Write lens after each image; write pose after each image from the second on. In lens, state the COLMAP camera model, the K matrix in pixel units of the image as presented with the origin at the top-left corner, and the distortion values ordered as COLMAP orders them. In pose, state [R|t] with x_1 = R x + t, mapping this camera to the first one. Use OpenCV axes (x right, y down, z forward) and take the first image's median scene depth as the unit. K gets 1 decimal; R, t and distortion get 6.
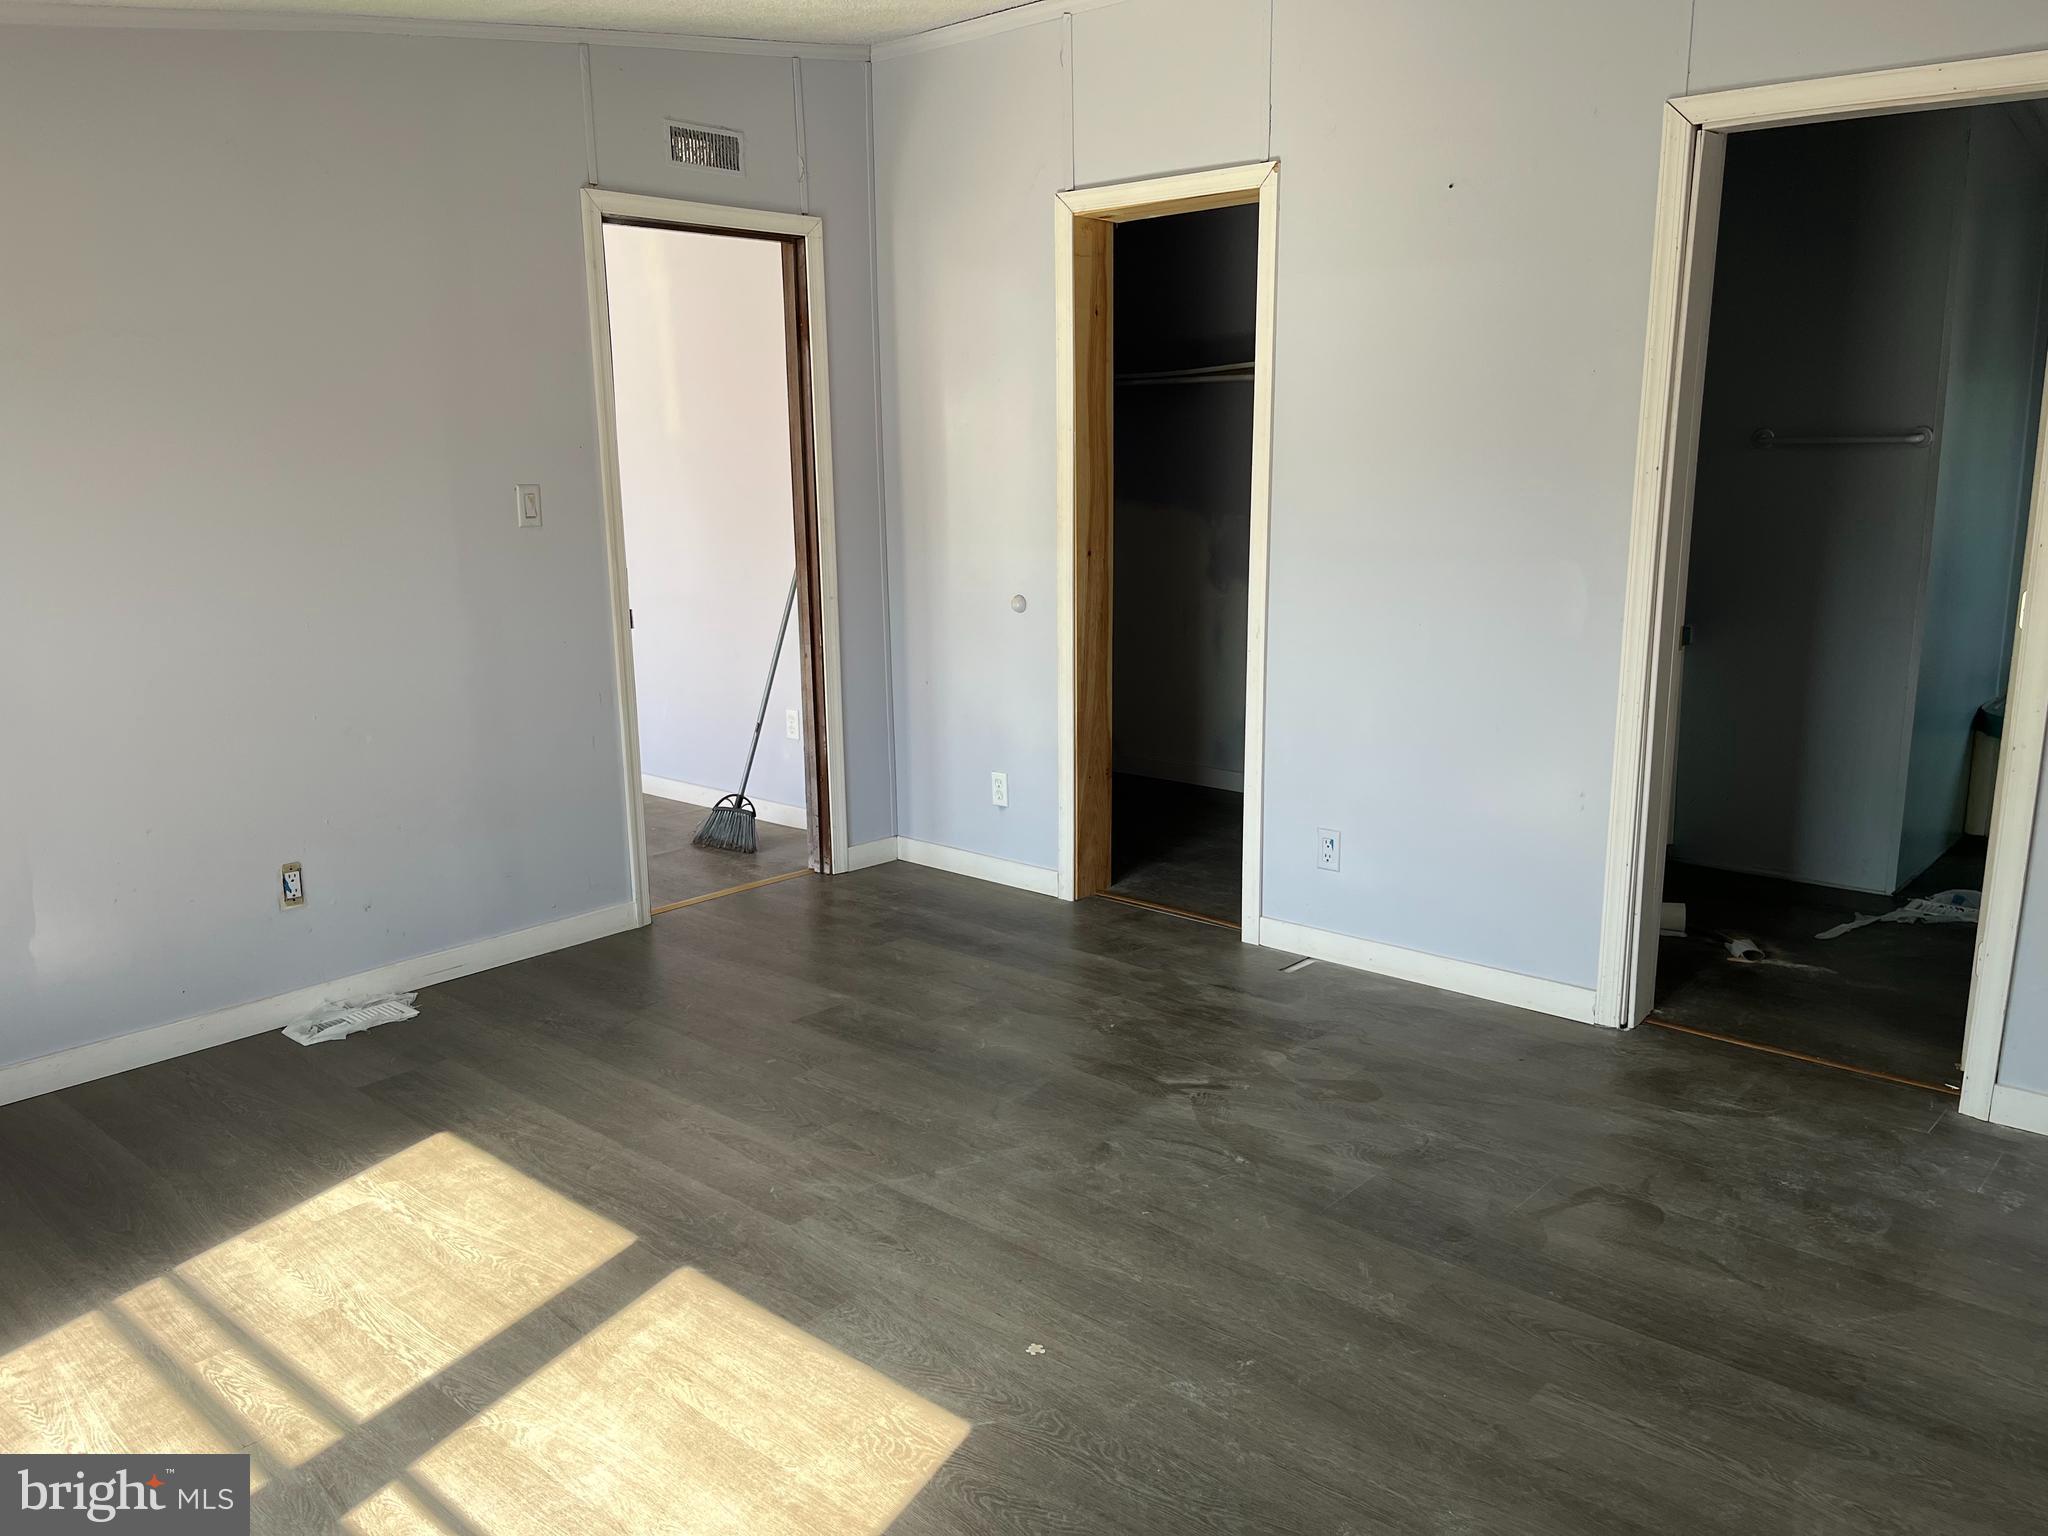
lens RADIAL K [[1567.0, 0, 1022.1], [0, 1567.0, 771.8], [0, 0, 1]] dist [0.016146, -0.000575]
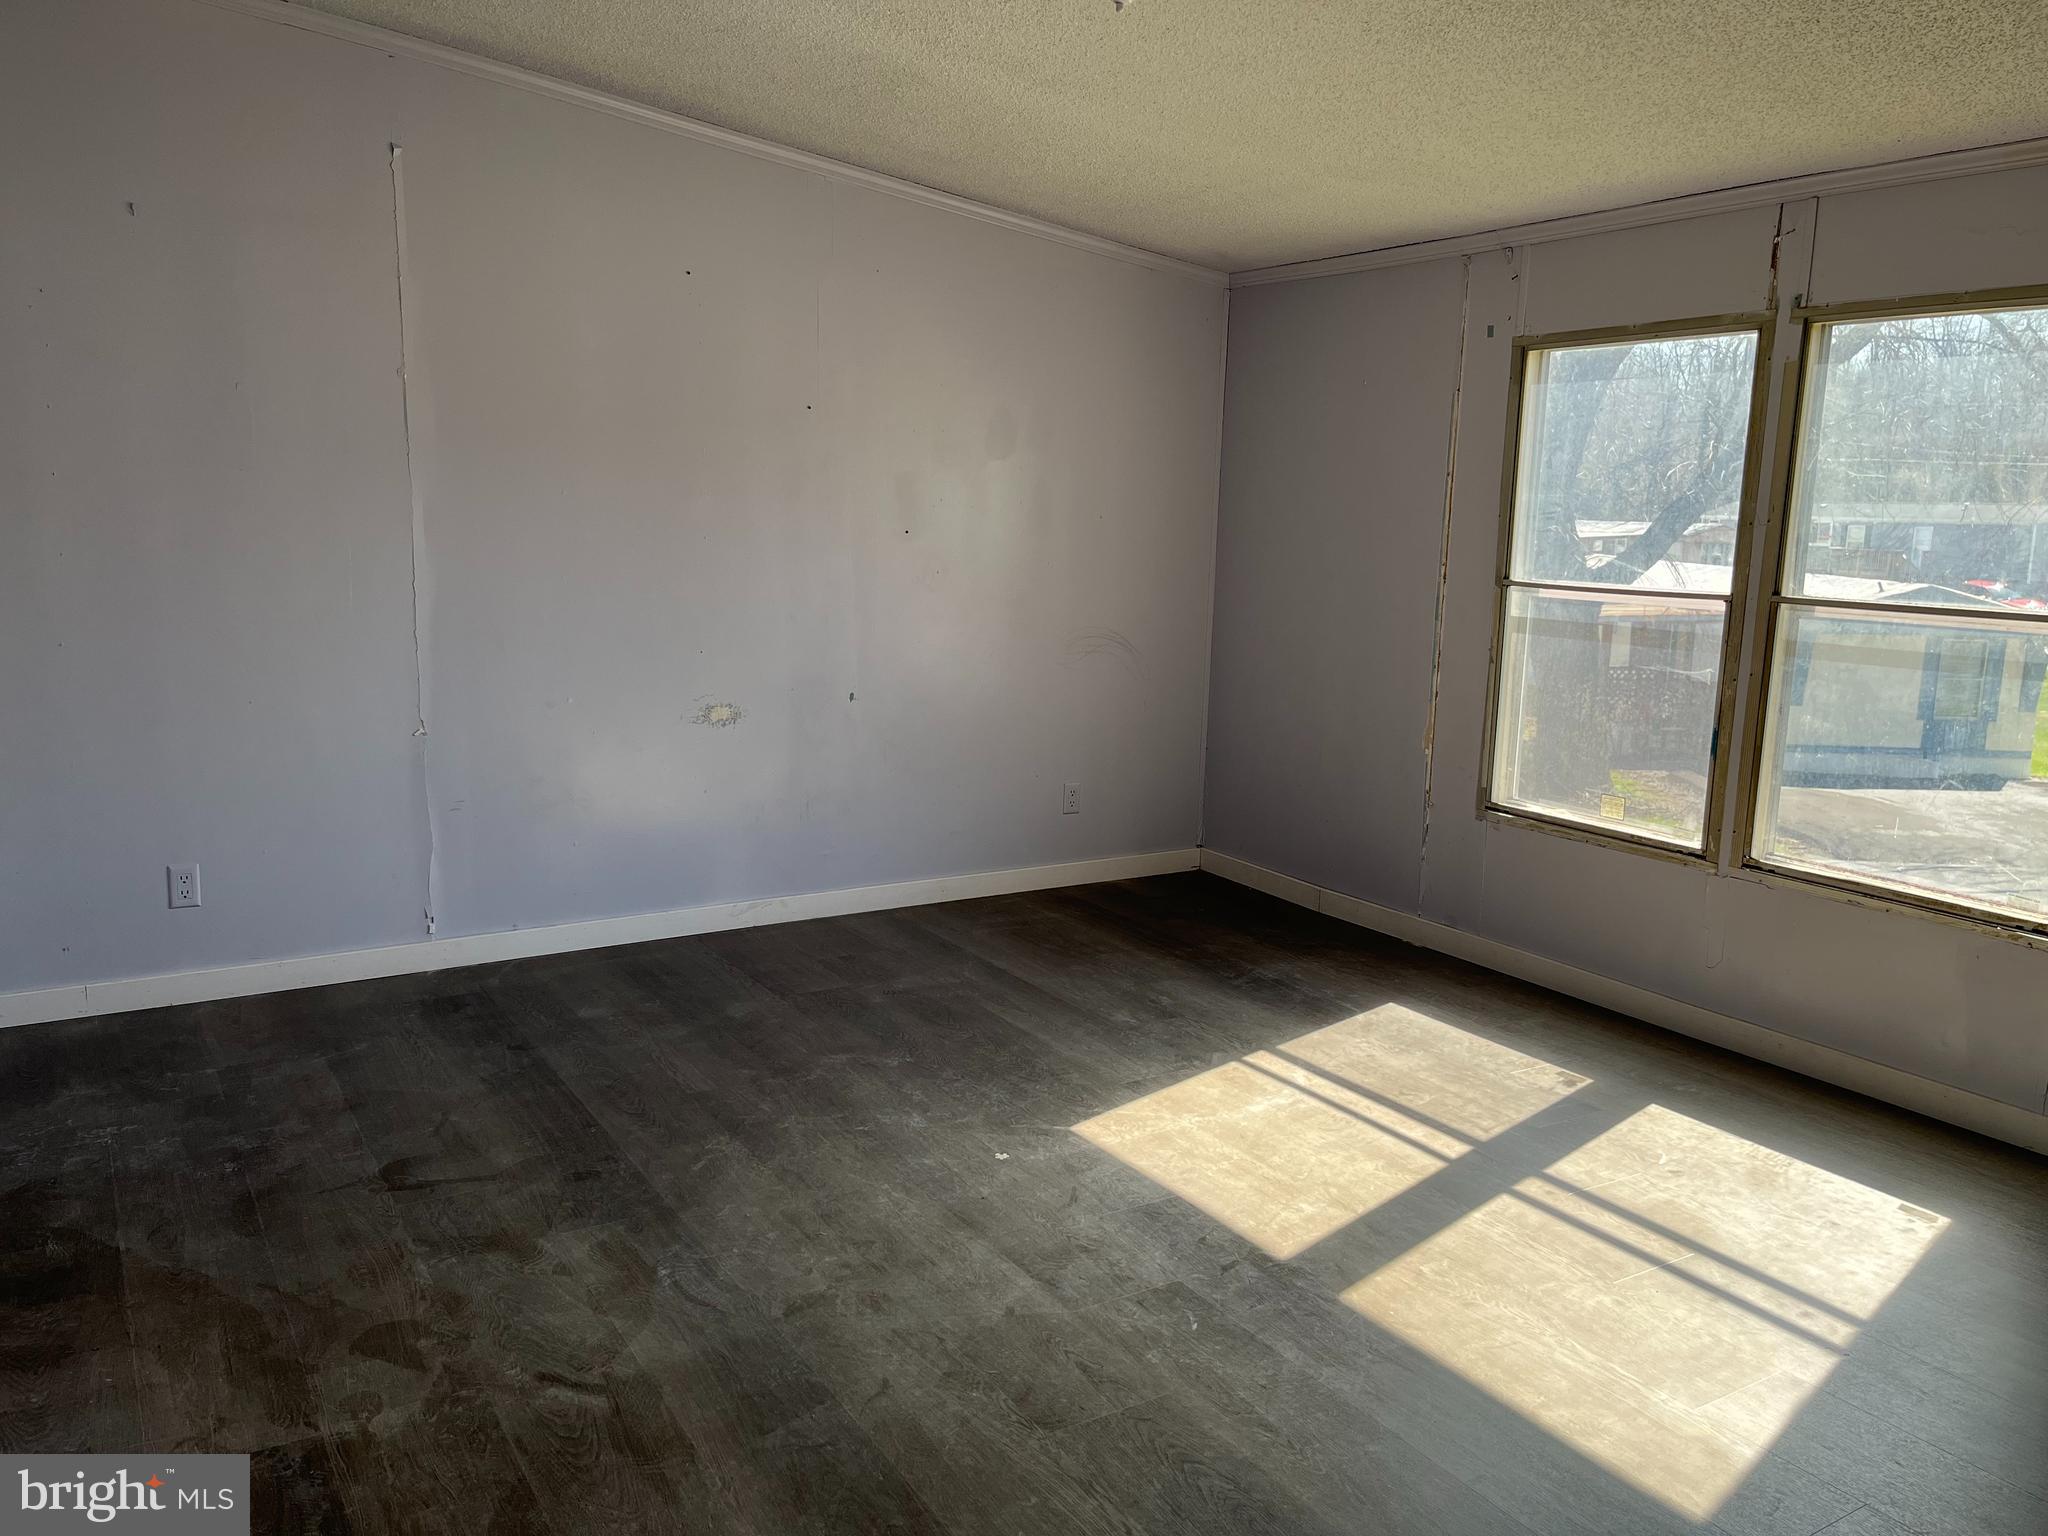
lens RADIAL K [[1567.0, 0, 1017.2], [0, 1567.0, 777.1], [0, 0, 1]] dist [0.016146, -0.000575]
pose [[-0.958791, -0.054418, 0.278853, -0.300542], [0.051111, 0.932436, 0.357701, -0.337264], [-0.279478, 0.357213, -0.891230, 1.751309]]
